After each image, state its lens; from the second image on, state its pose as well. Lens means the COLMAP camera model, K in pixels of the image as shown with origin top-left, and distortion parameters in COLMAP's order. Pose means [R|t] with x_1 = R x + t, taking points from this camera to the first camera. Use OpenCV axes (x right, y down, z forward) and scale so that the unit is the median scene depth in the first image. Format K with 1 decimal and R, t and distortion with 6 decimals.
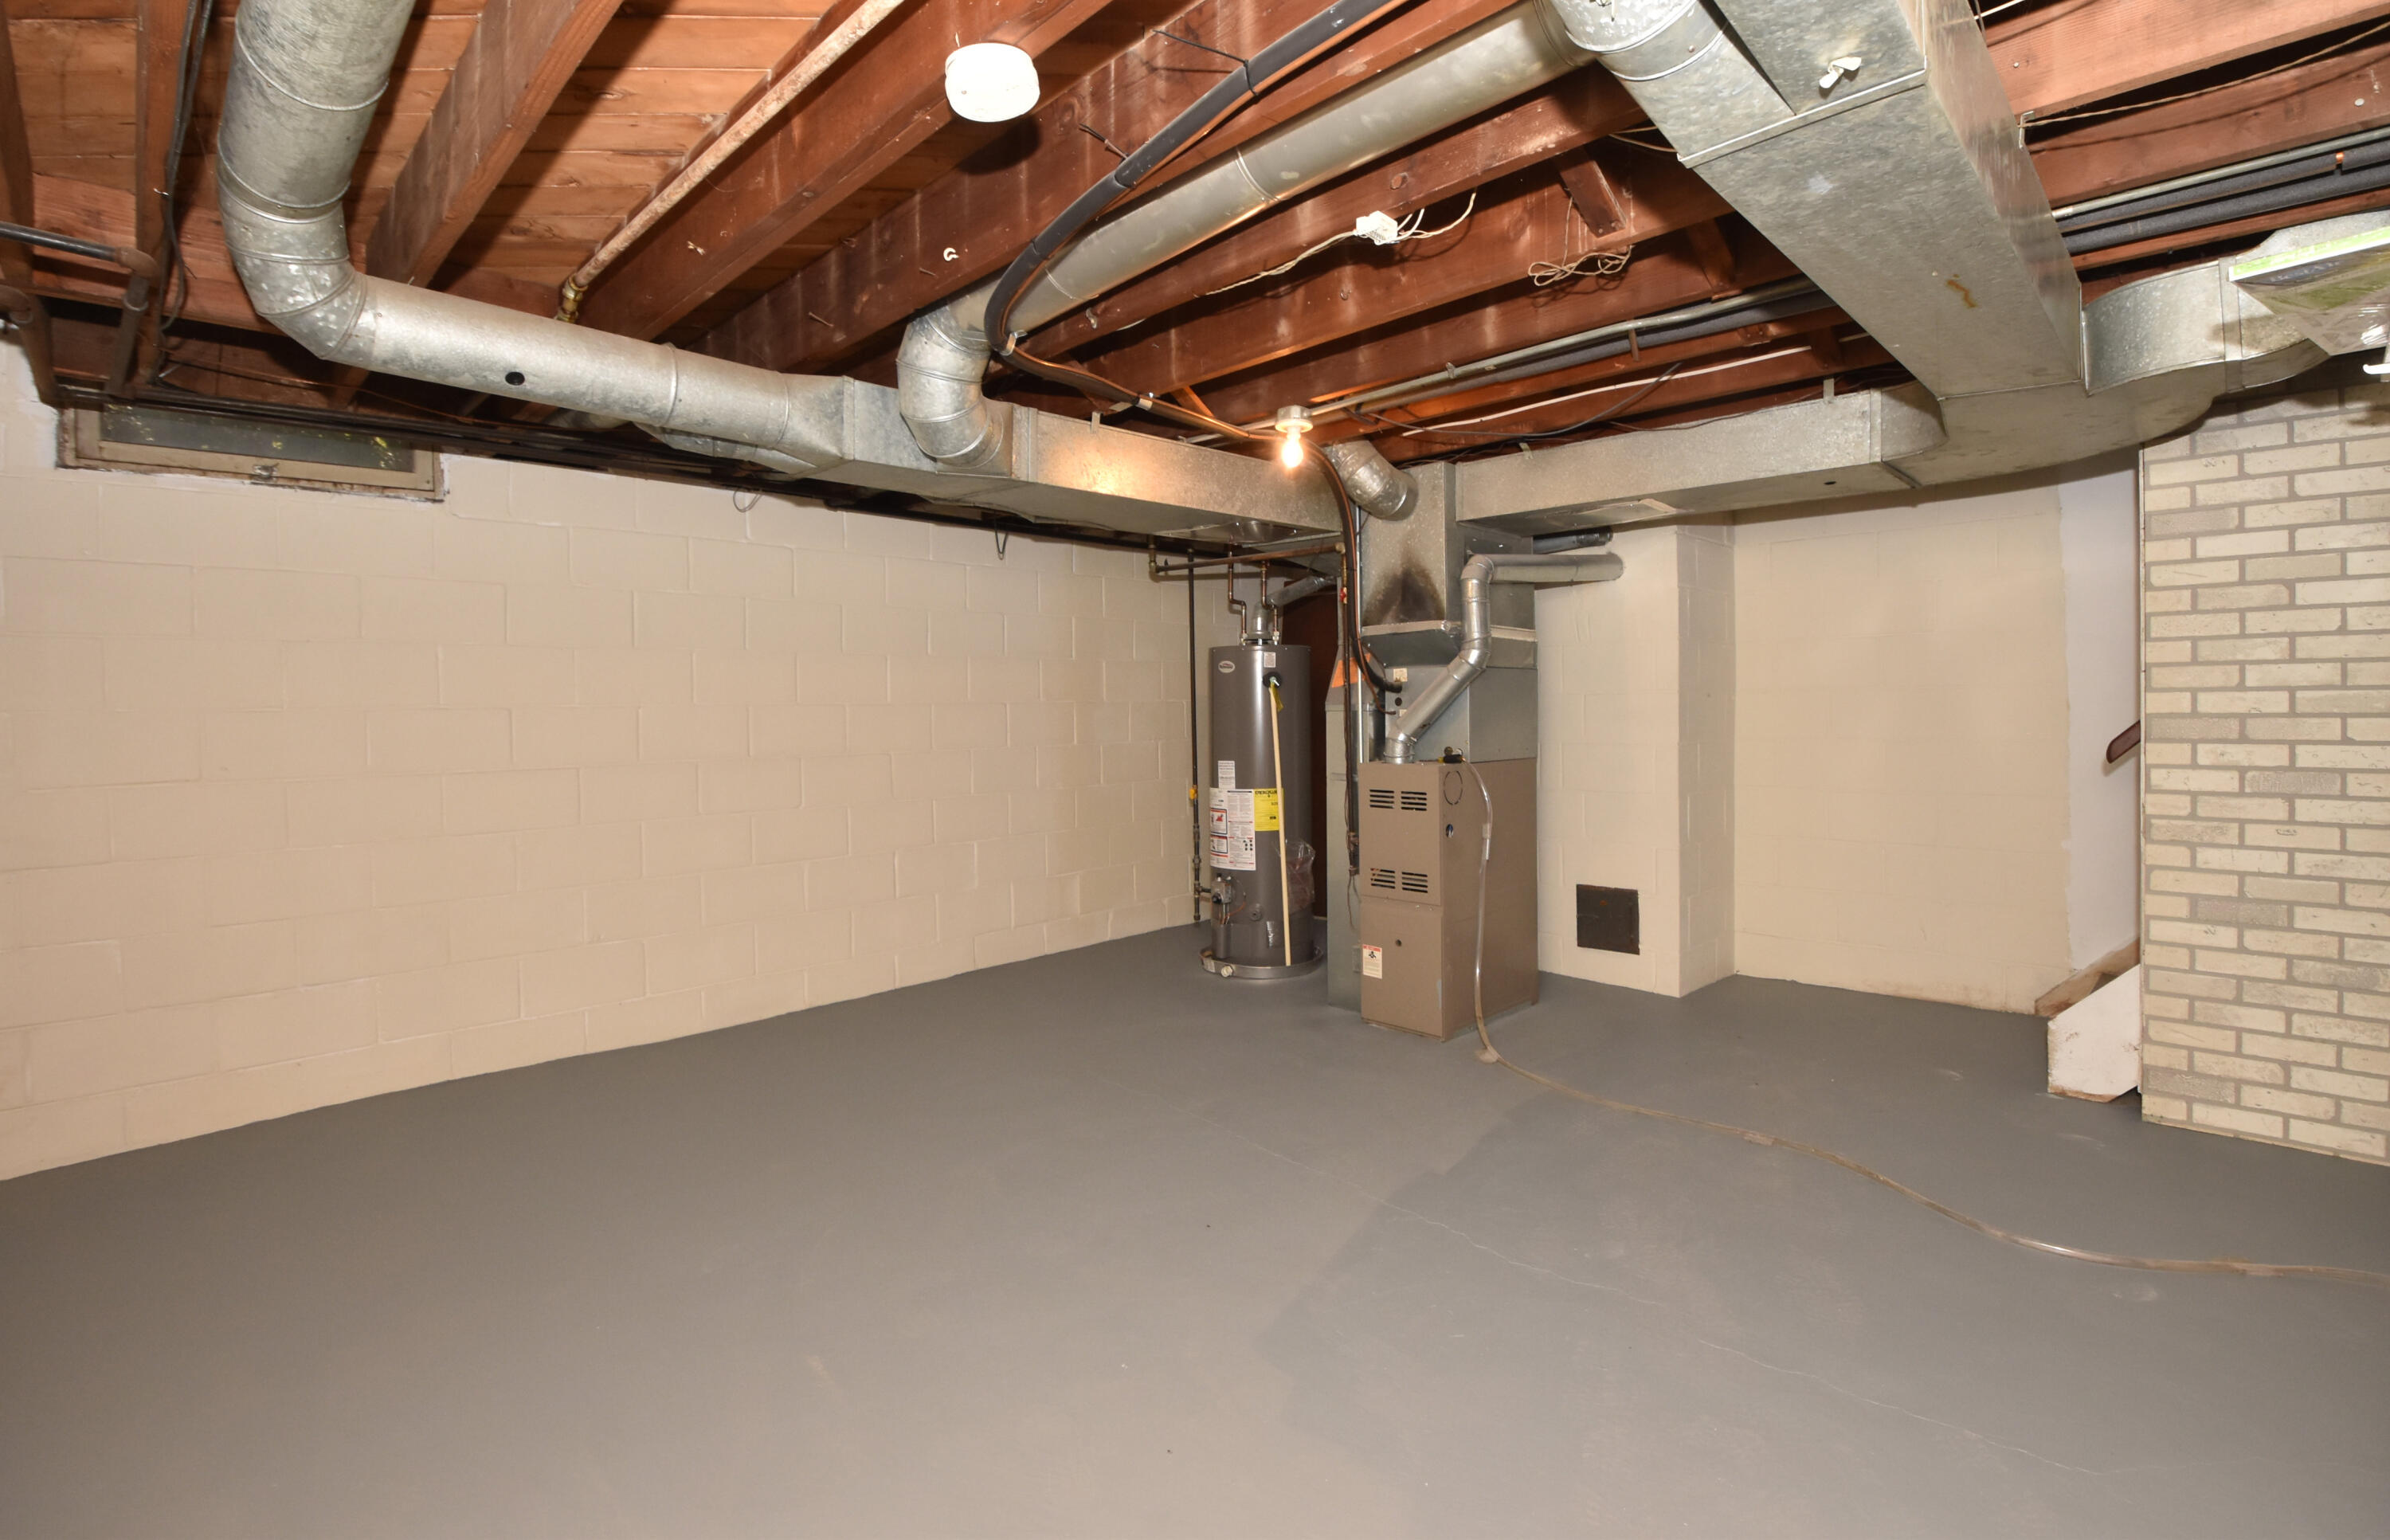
lens RADIAL K [[1085.5, 0, 1208.8], [0, 1085.5, 763.3], [0, 0, 1]] dist [-0.004385, -0.002866]
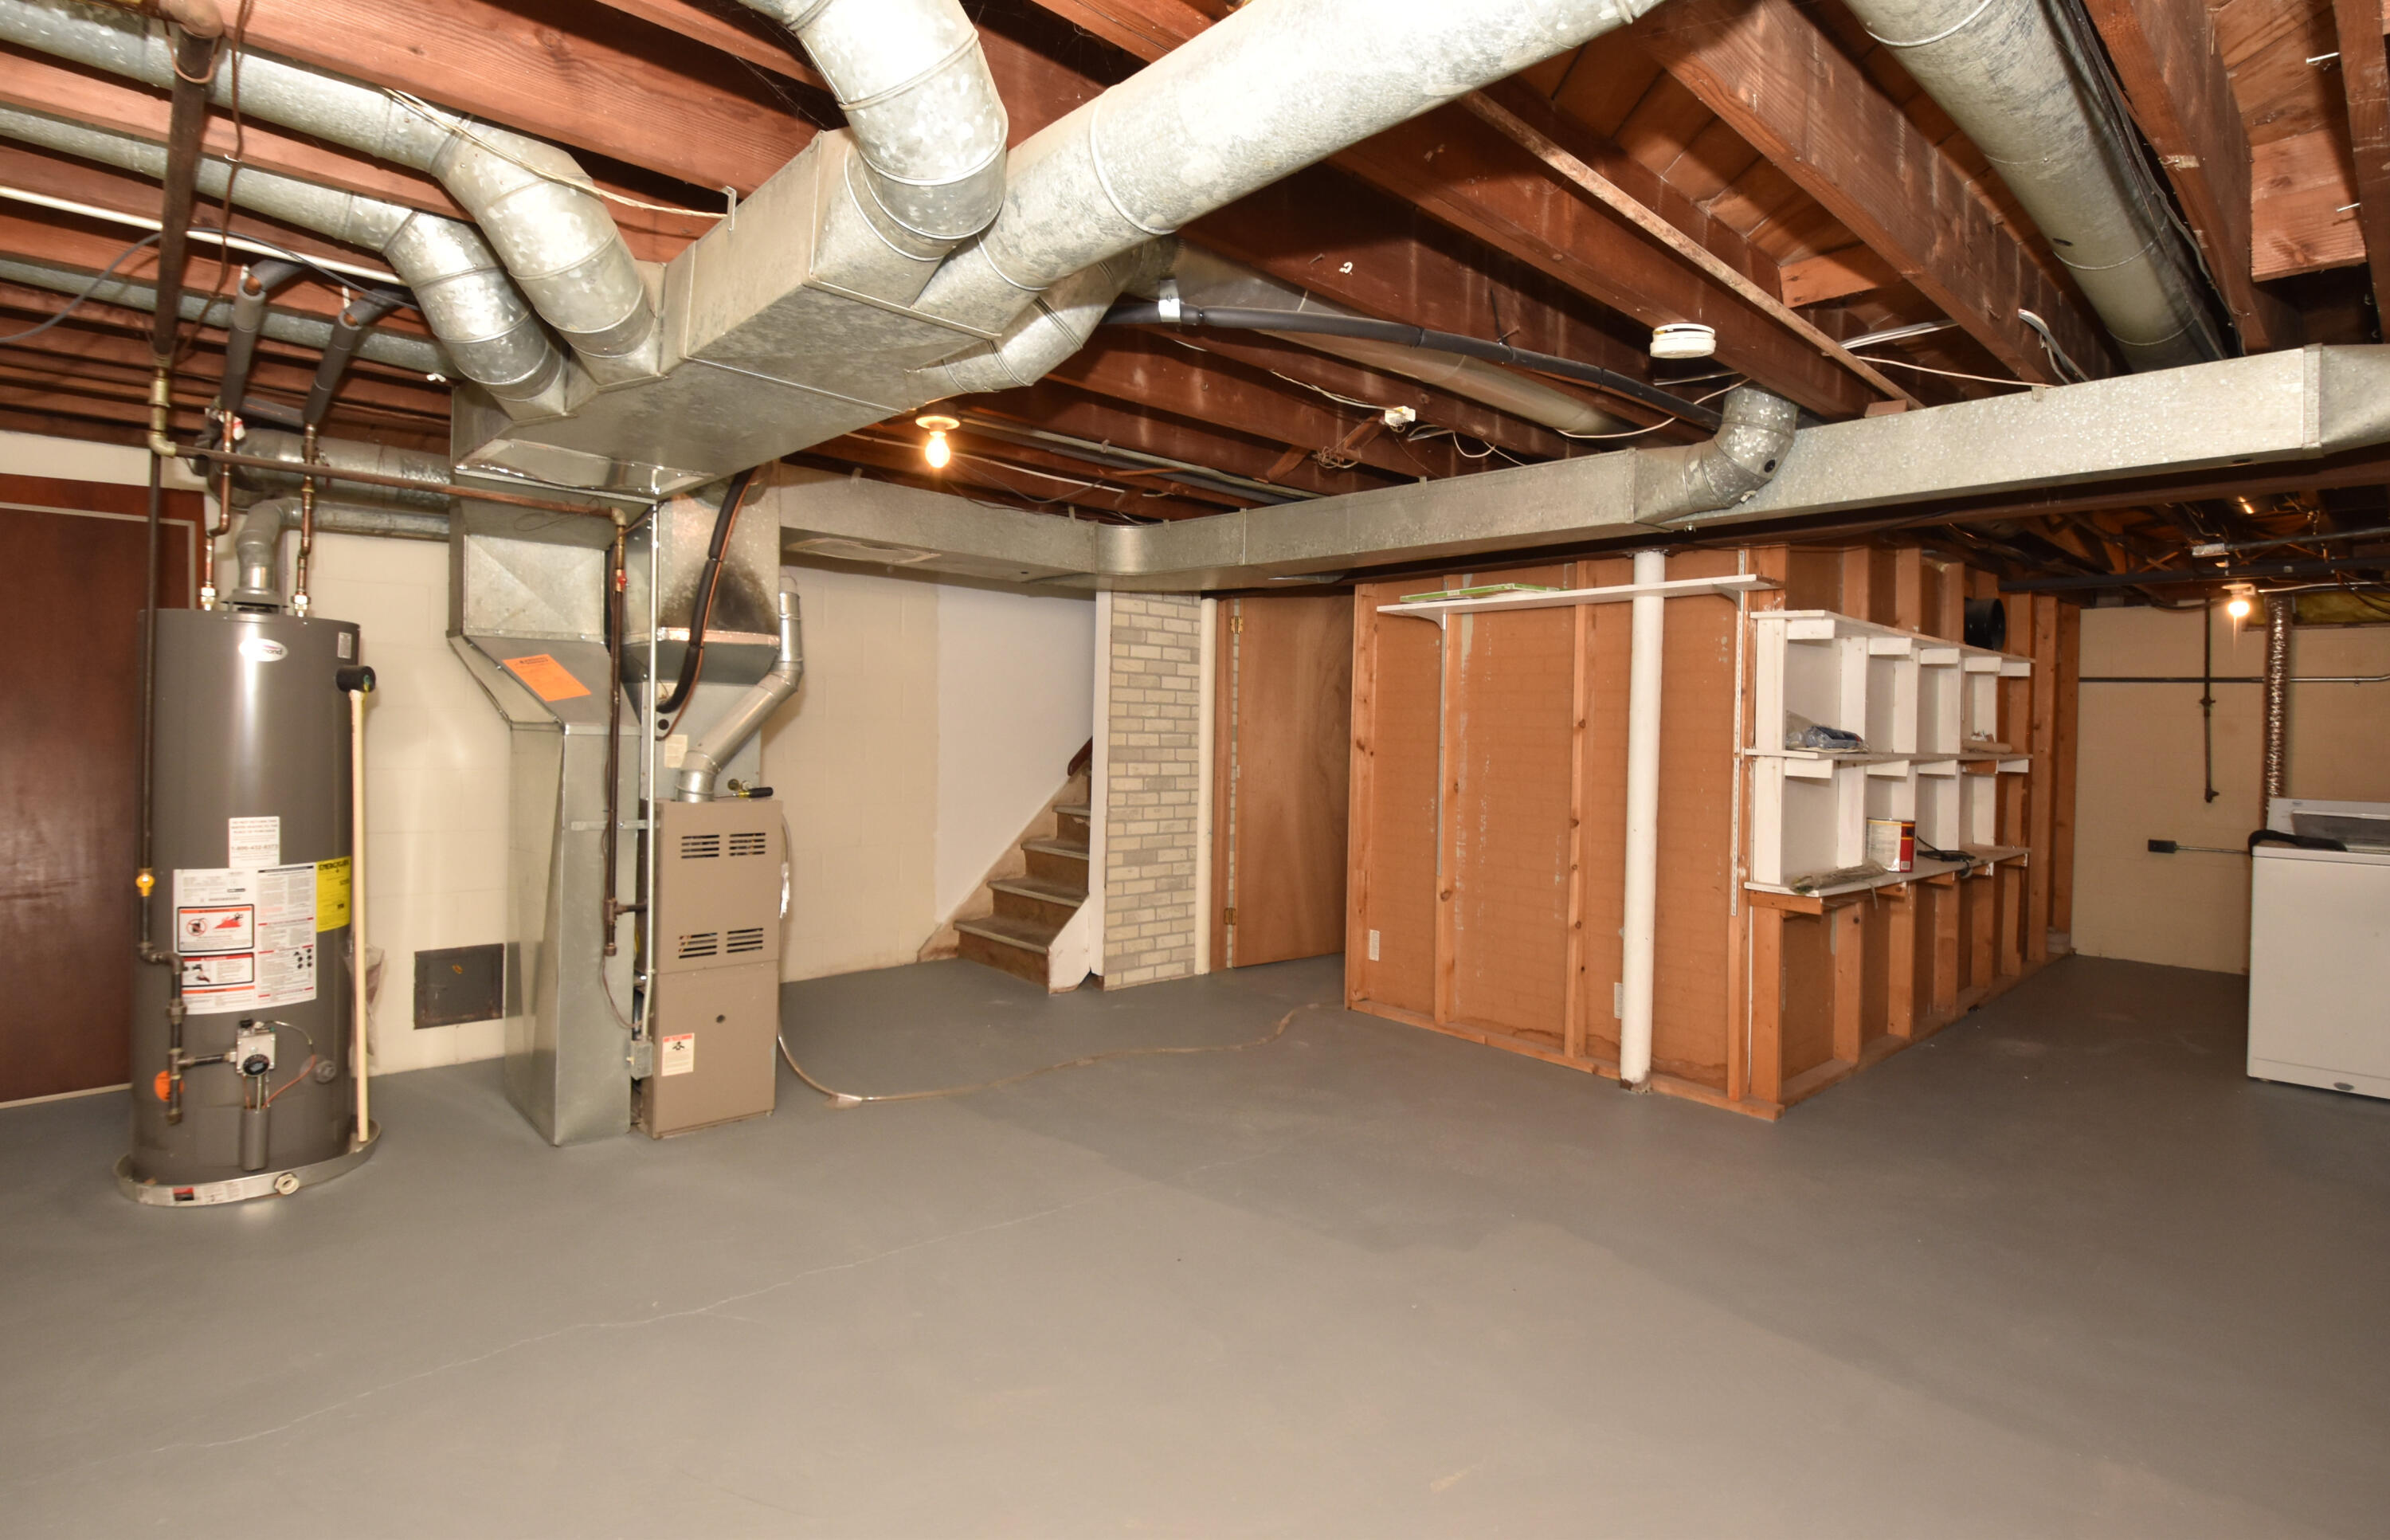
lens RADIAL K [[1131.1, 0, 1197.8], [0, 1131.1, 751.8], [0, 0, 1]] dist [-0.000650, -0.000036]
pose [[0.051767, -0.007354, 0.998632, -0.889852], [0.025728, 0.999651, 0.006028, -0.044290], [-0.998328, 0.025381, 0.051938, 0.791605]]
